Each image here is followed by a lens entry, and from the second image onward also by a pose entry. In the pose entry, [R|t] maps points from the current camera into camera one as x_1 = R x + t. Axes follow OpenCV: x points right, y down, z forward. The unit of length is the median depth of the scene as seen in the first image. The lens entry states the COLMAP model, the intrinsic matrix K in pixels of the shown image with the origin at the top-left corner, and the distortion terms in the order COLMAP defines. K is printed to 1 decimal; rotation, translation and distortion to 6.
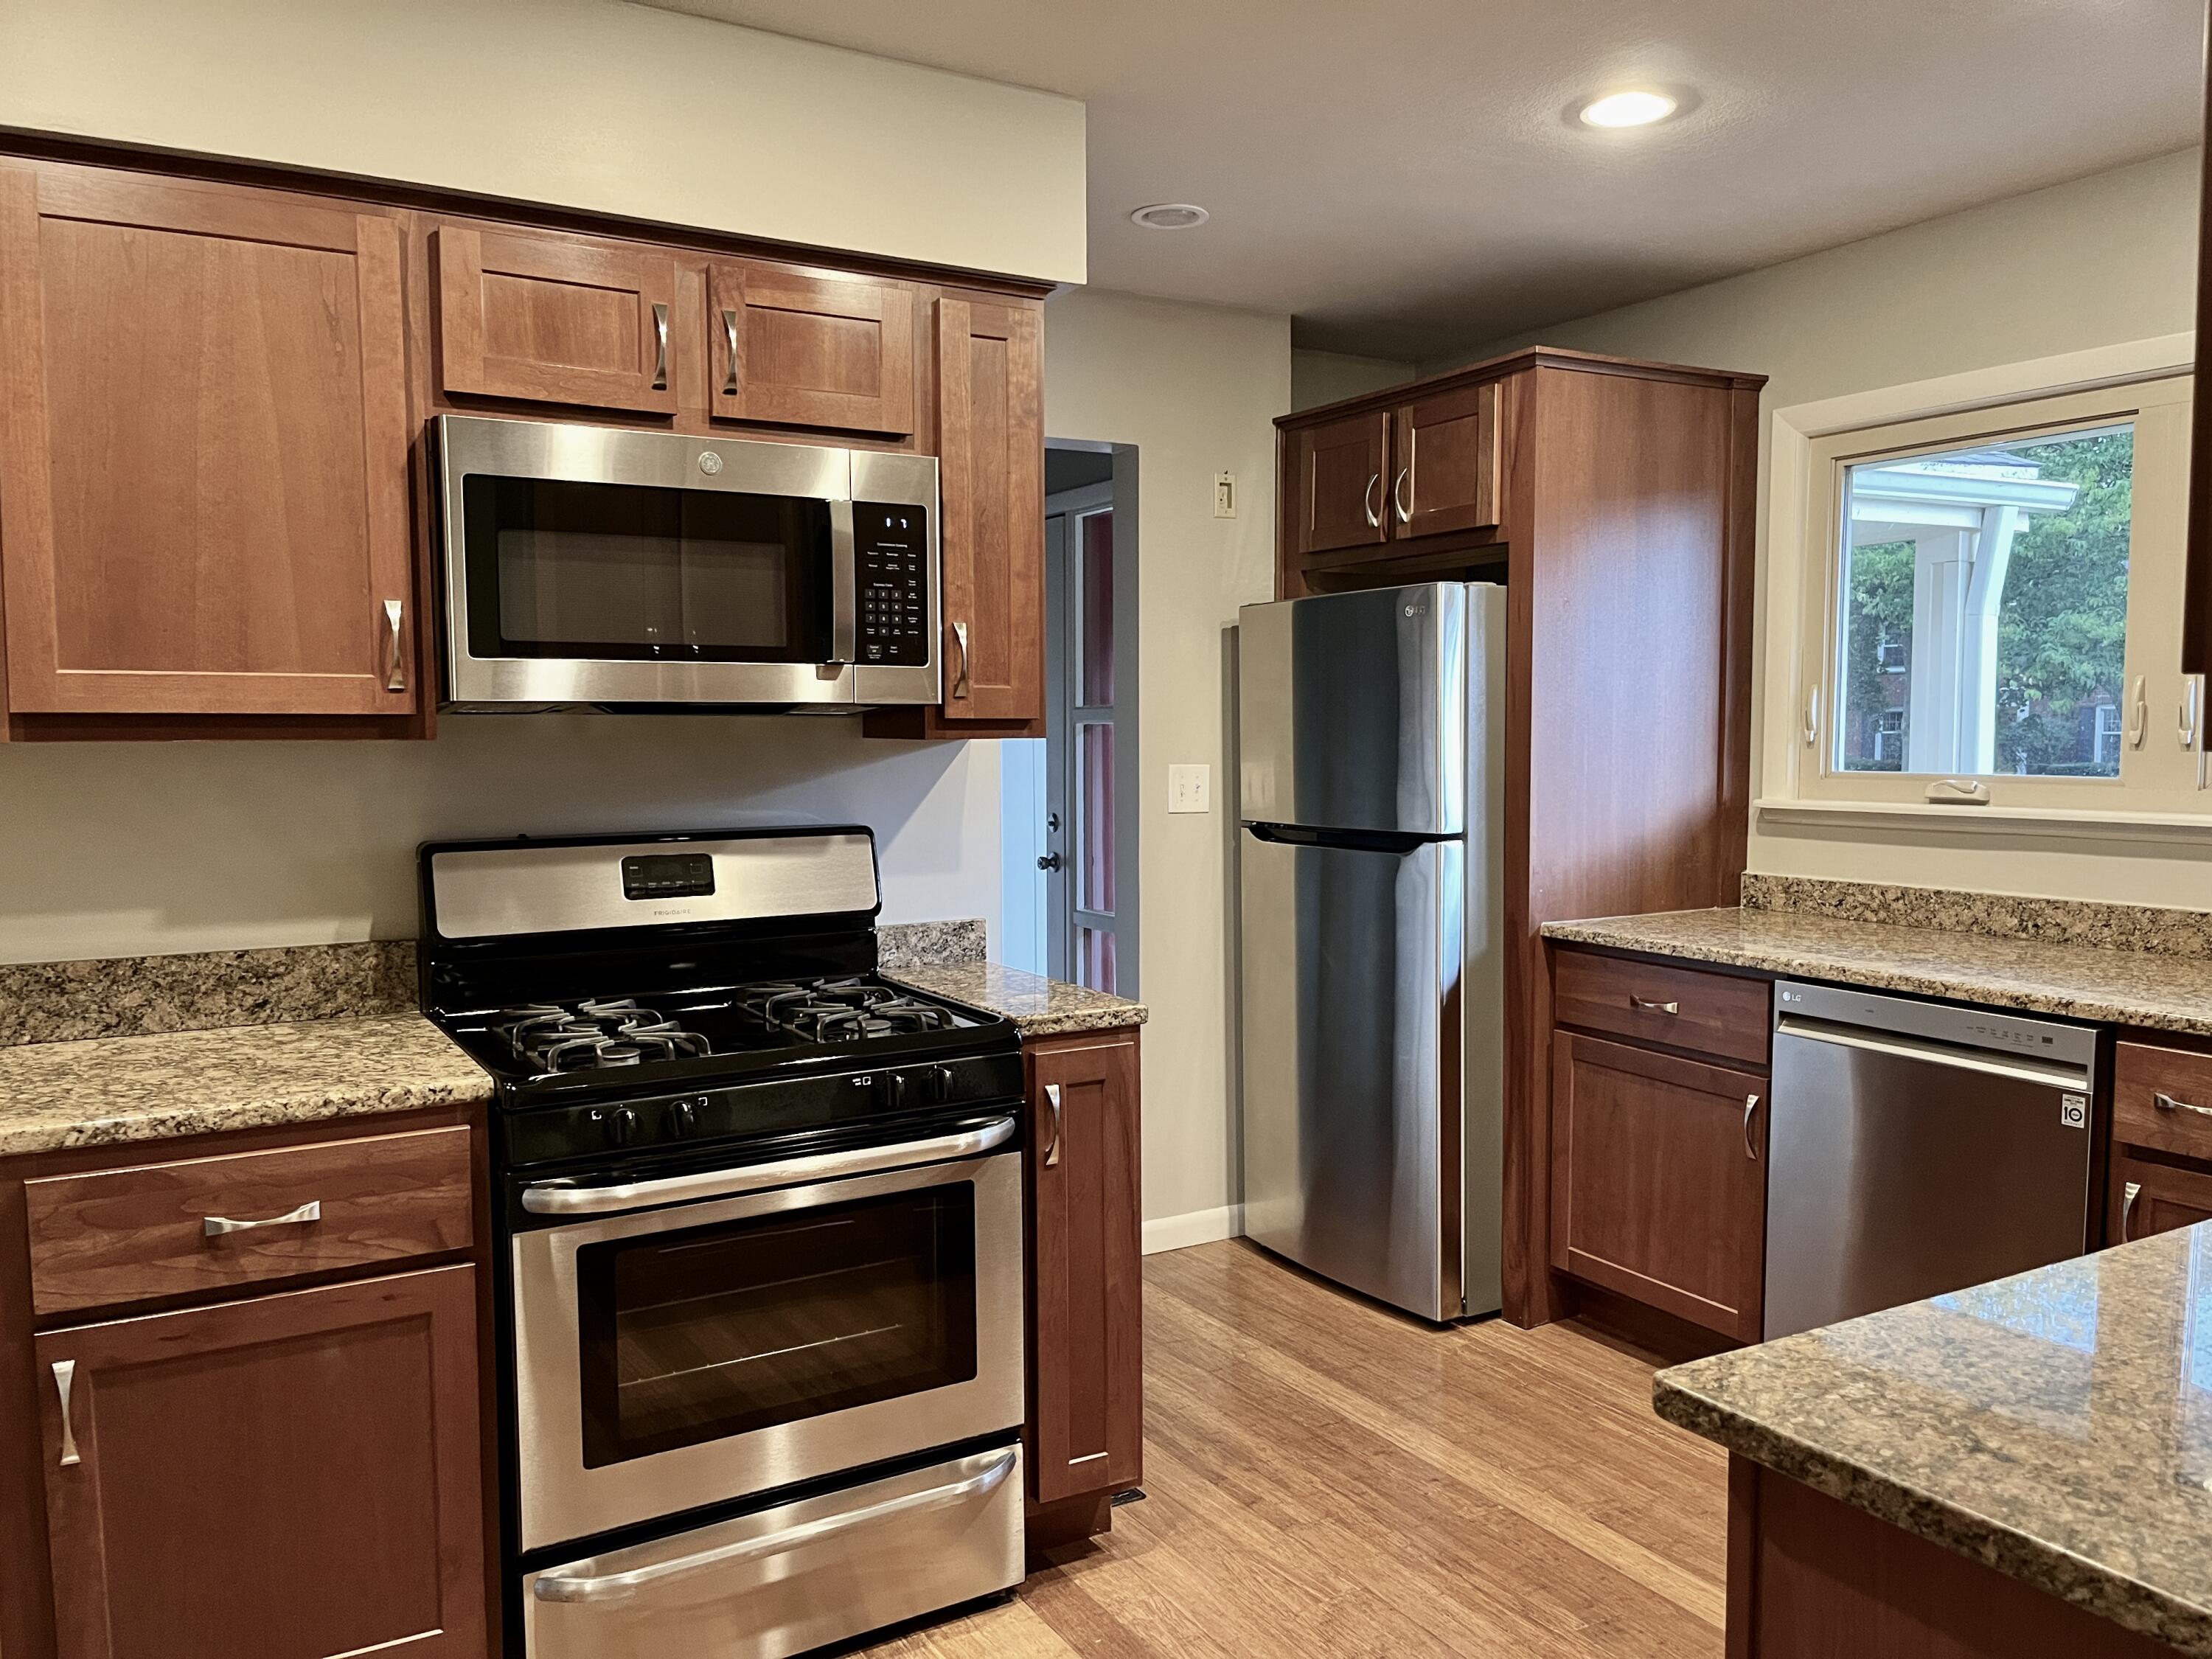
lens RADIAL K [[1696.6, 0, 1166.5], [0, 1696.6, 853.3], [0, 0, 1]] dist [0.053766, -0.045254]
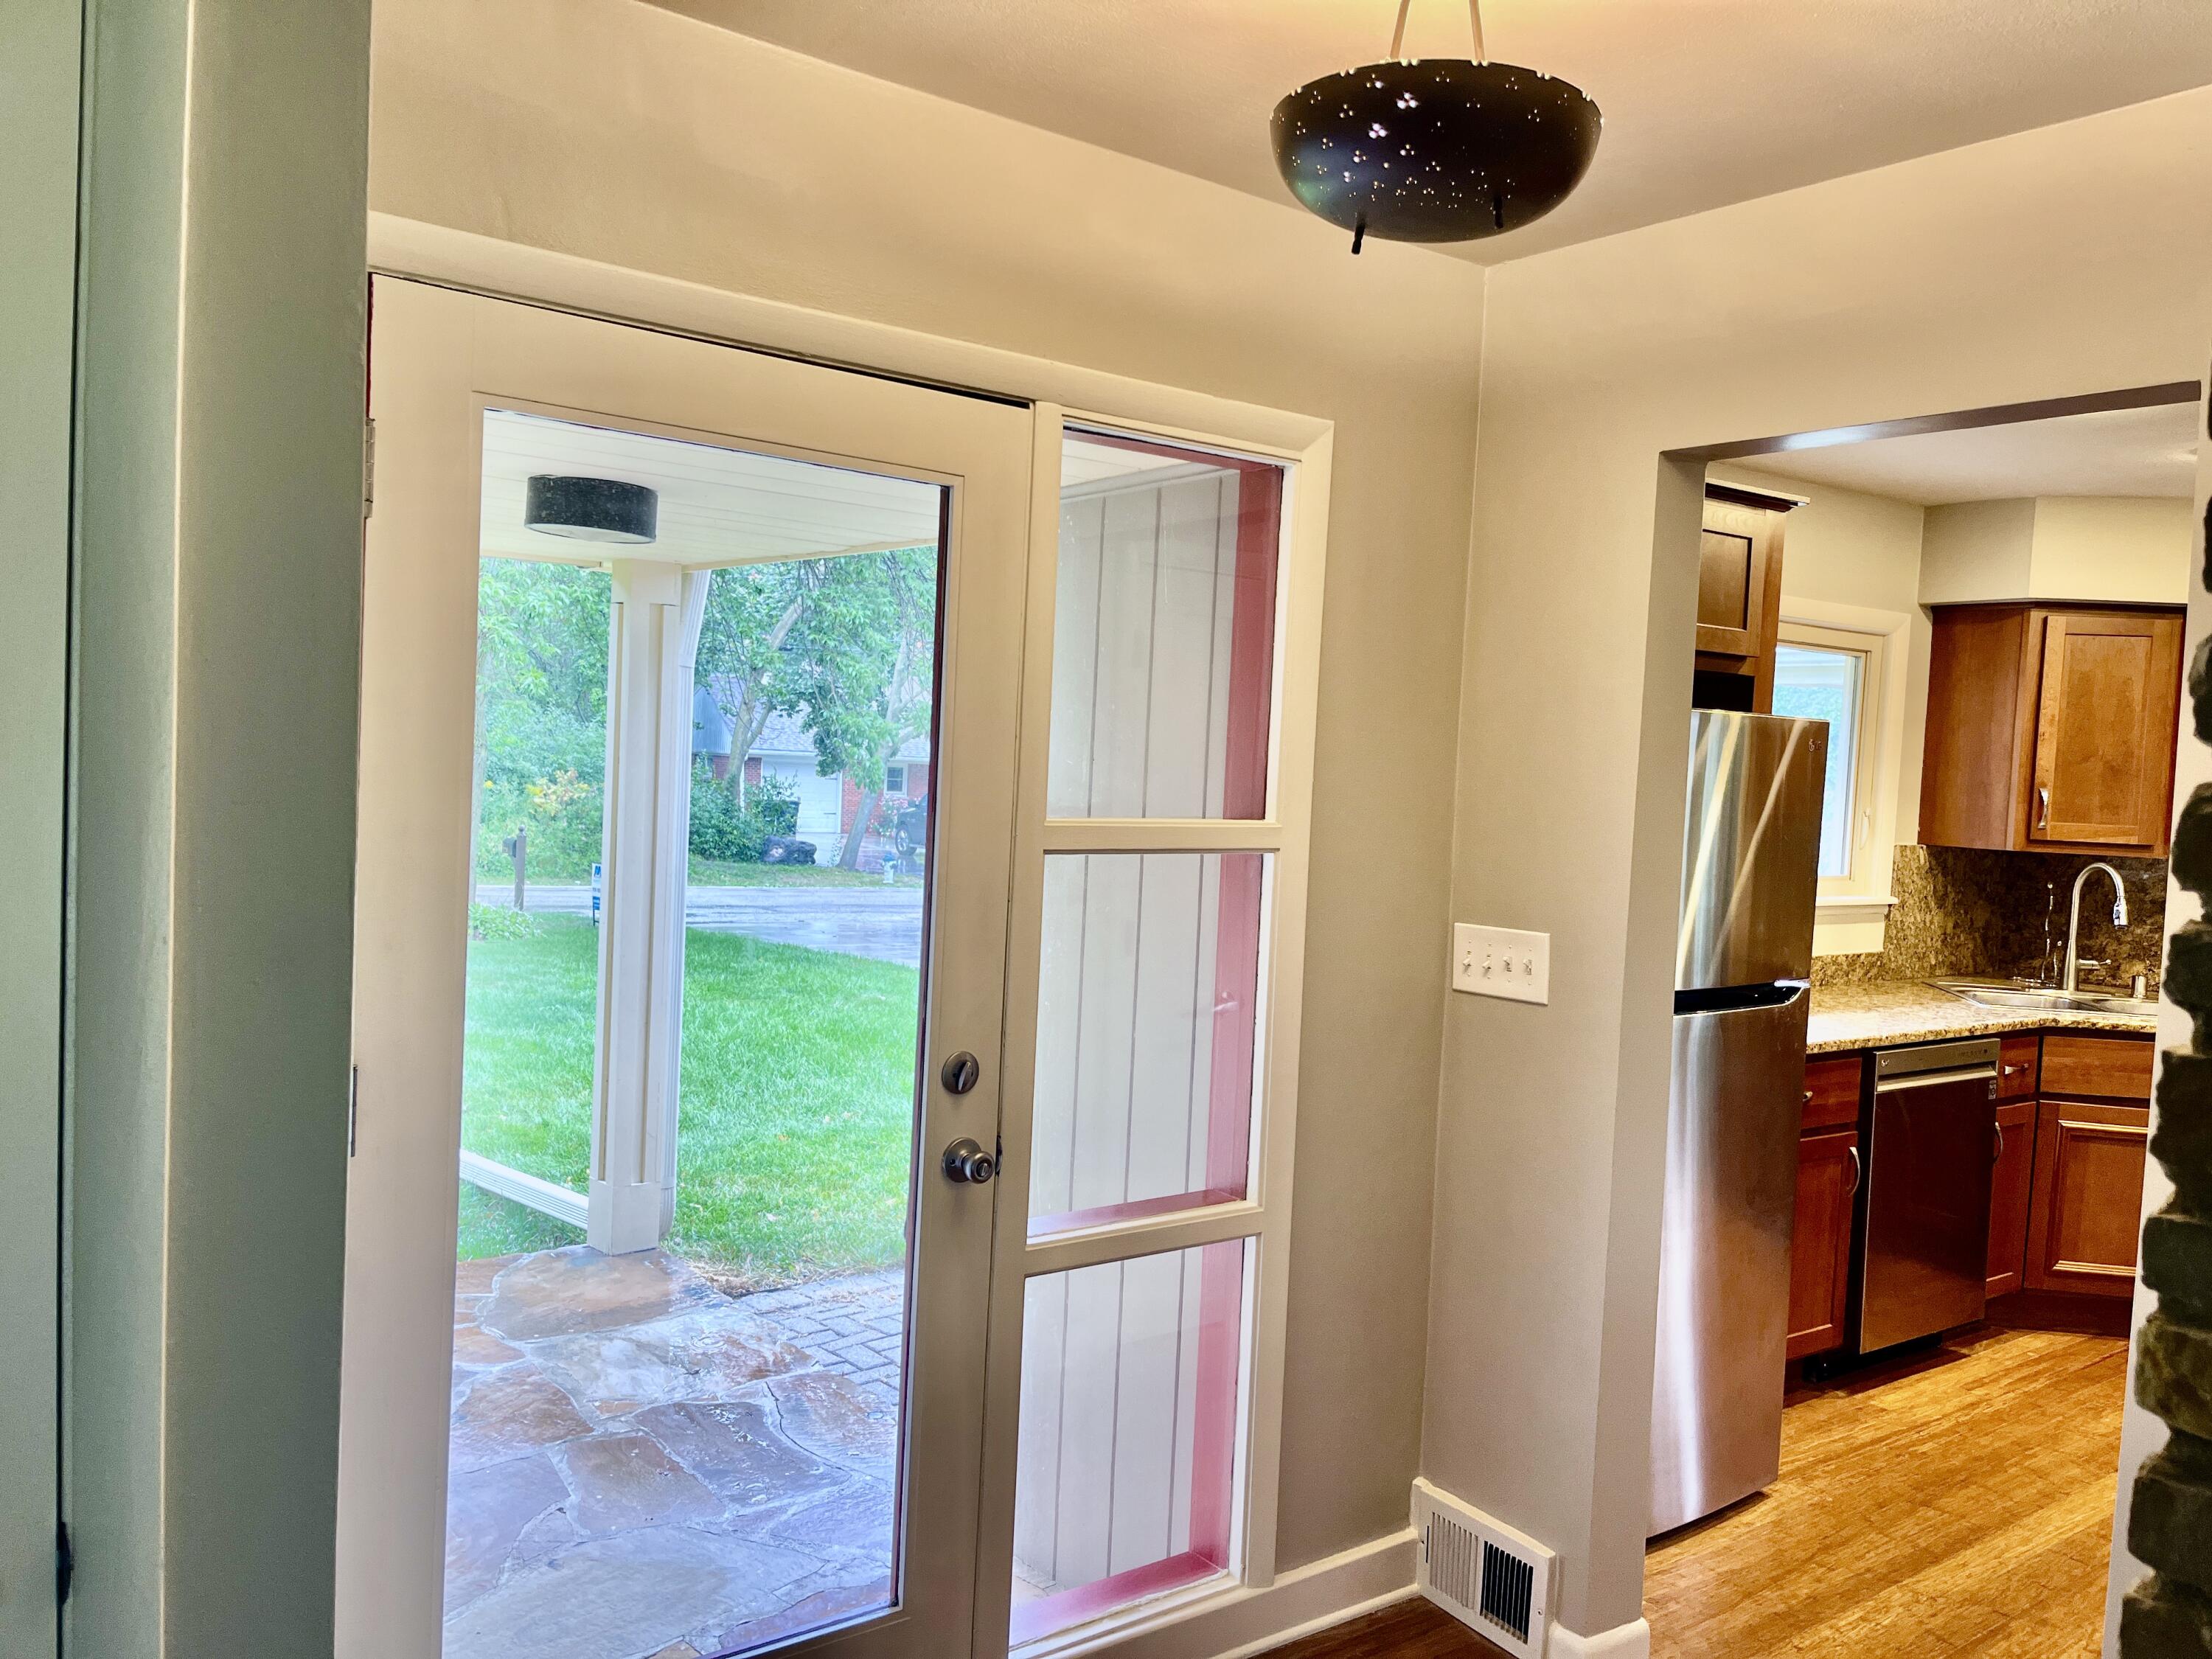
lens RADIAL K [[1696.6, 0, 1114.7], [0, 1696.6, 843.9], [0, 0, 1]] dist [0.053766, -0.045254]
pose [[-0.095660, -0.057027, 0.993779, -0.875438], [0.028987, 0.997775, 0.060047, -0.180075], [-0.994992, 0.034550, -0.093794, 1.693017]]
